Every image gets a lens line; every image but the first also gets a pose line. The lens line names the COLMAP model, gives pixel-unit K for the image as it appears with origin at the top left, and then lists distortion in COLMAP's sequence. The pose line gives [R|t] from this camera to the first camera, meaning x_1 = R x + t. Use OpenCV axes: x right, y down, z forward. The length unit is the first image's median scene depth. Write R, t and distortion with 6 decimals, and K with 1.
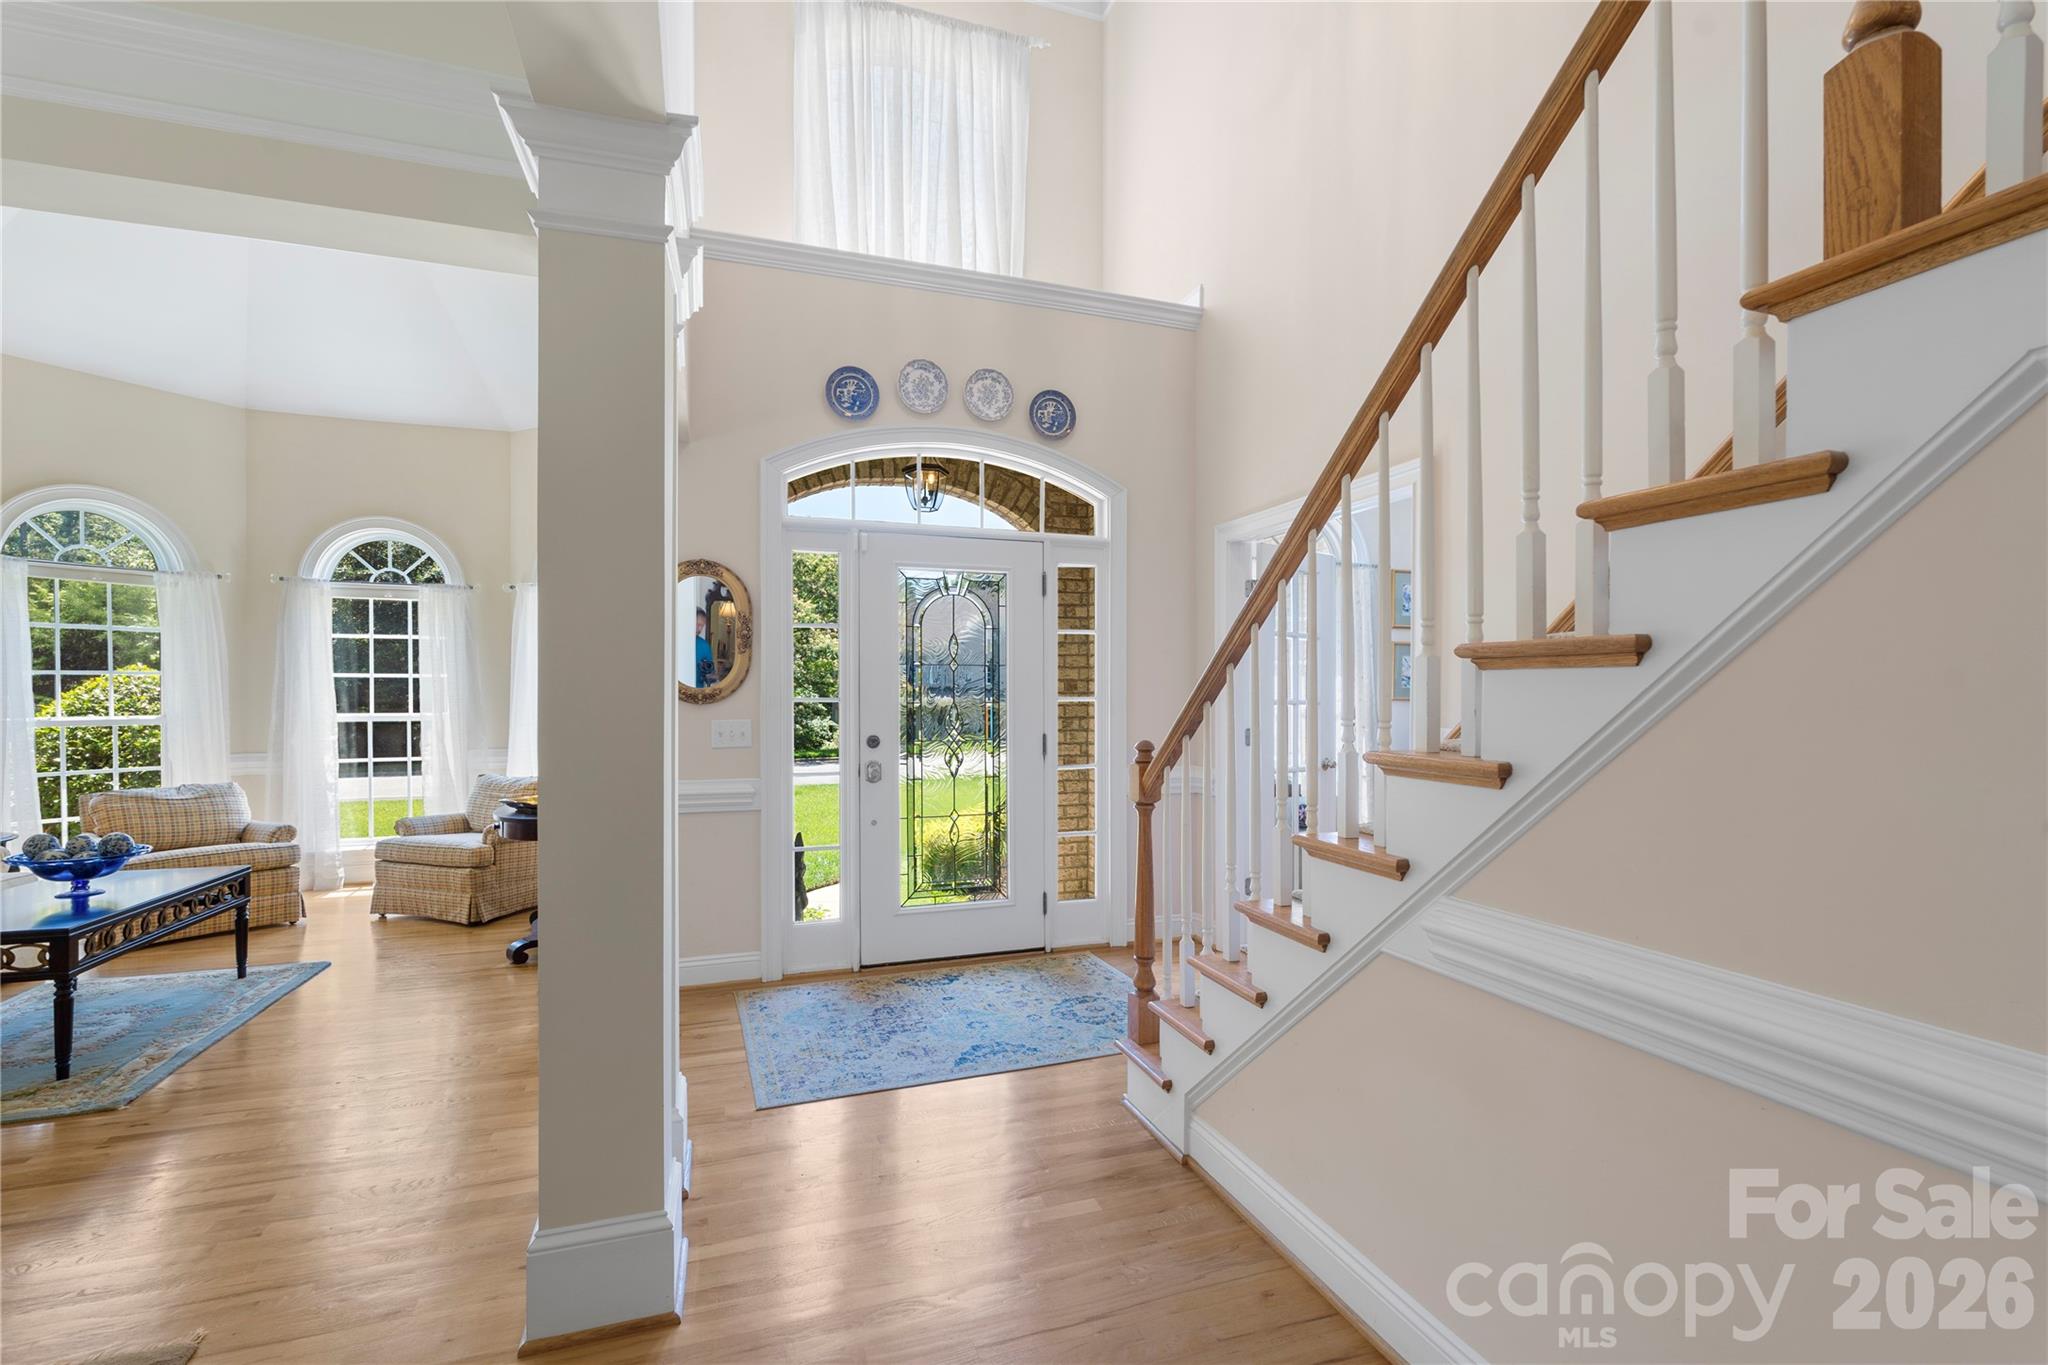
lens RADIAL K [[906.0, 0, 1027.9], [0, 906.0, 704.6], [0, 0, 1]] dist [-0.001766, -0.001079]
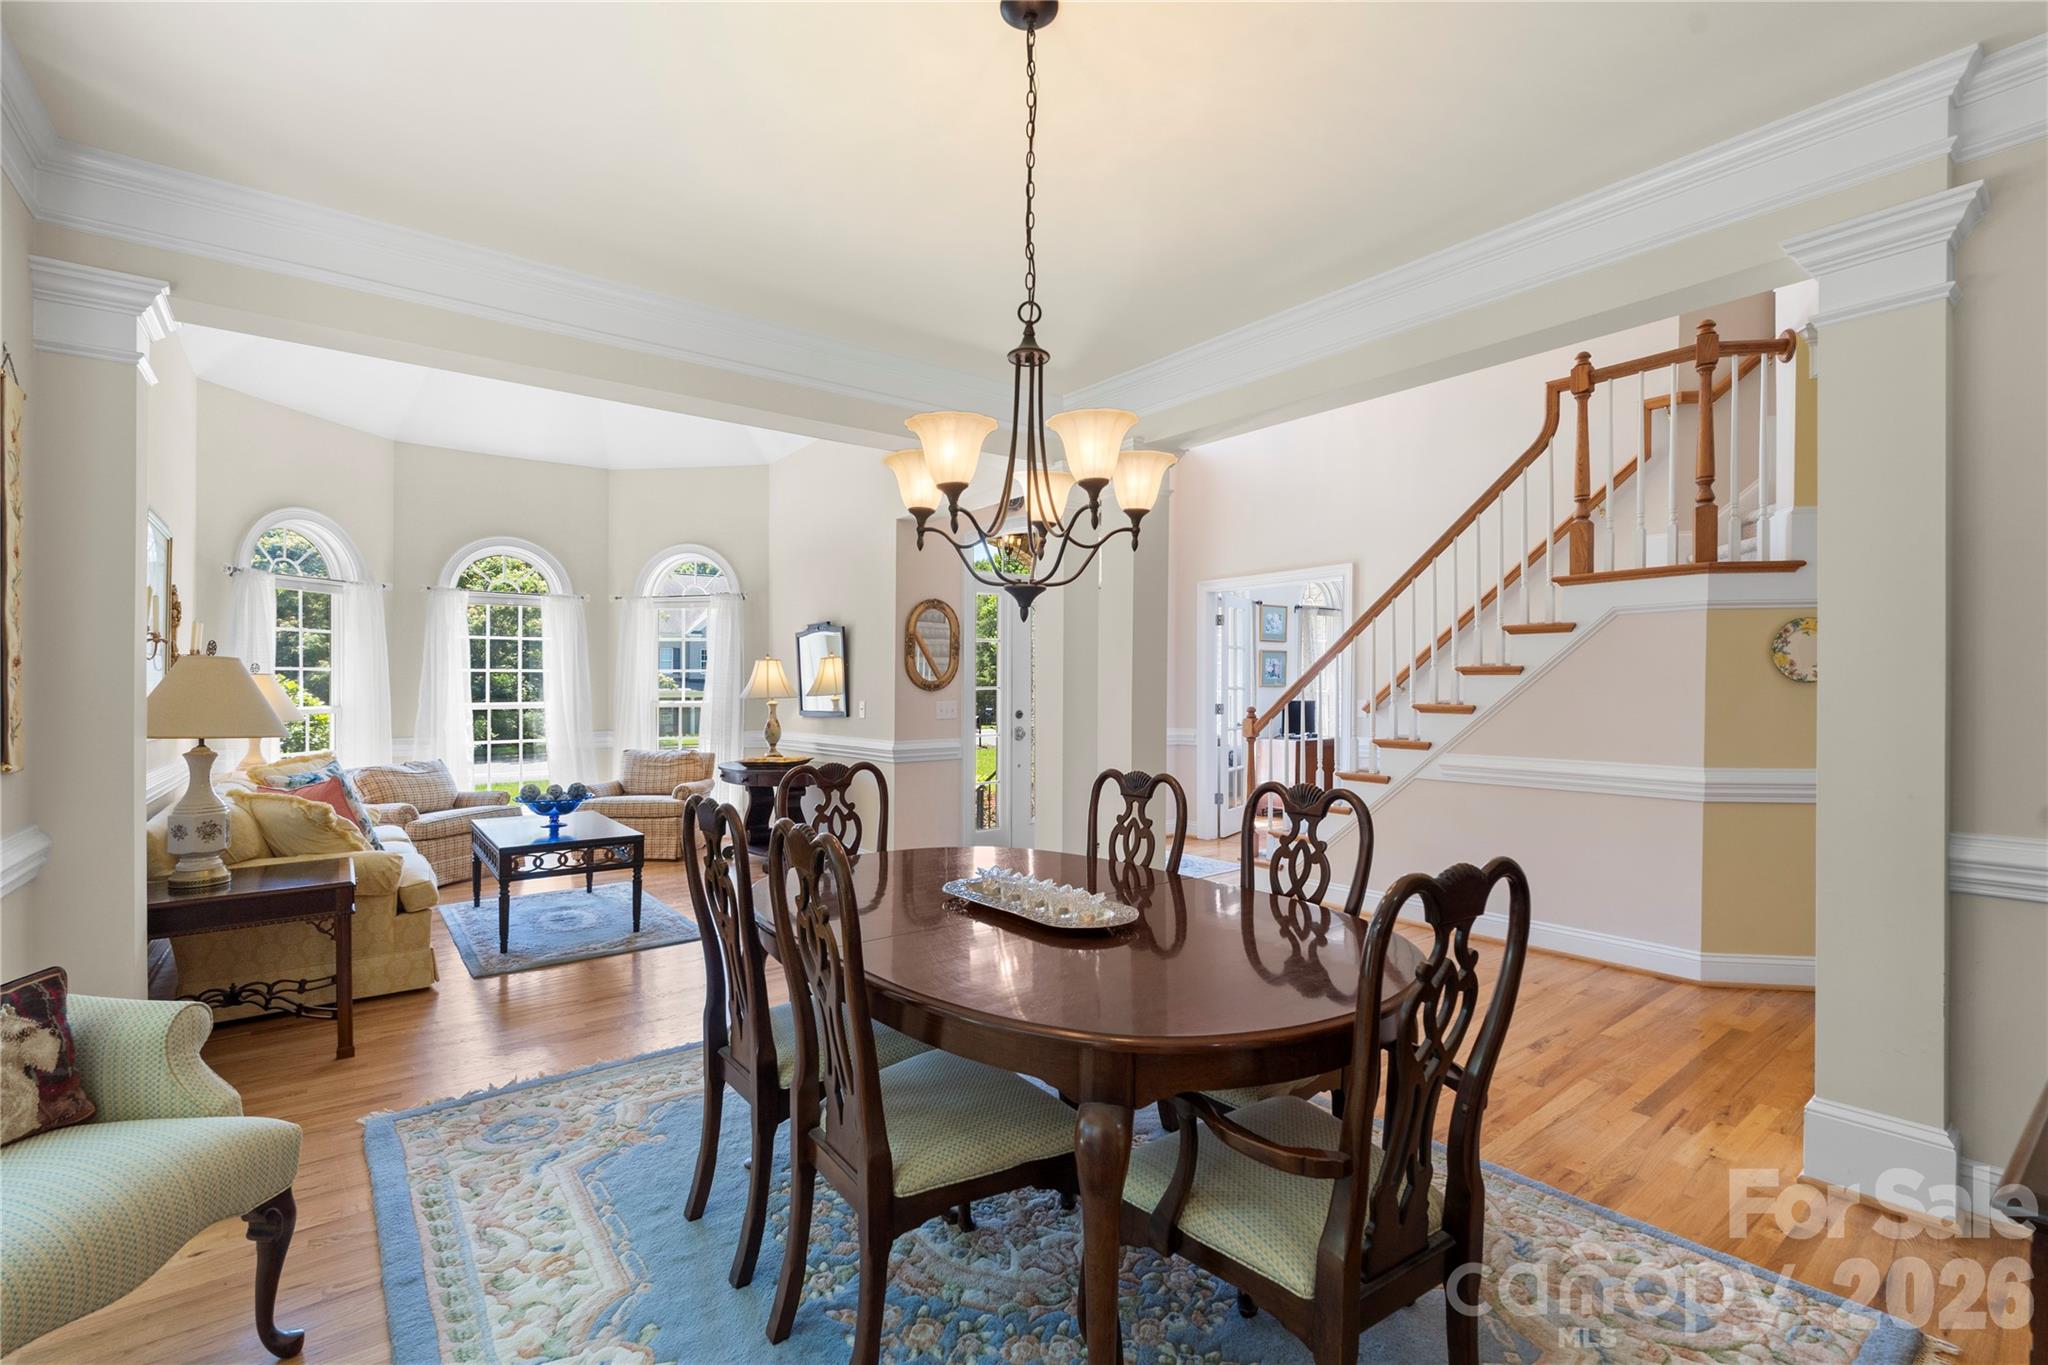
lens RADIAL K [[906.0, 0, 1031.1], [0, 906.0, 688.4], [0, 0, 1]] dist [-0.001766, -0.001079]
pose [[0.951712, -0.006304, 0.306926, -0.497205], [0.007853, 0.999962, -0.003812, 0.001408], [-0.306891, 0.006038, 0.951726, -0.396586]]
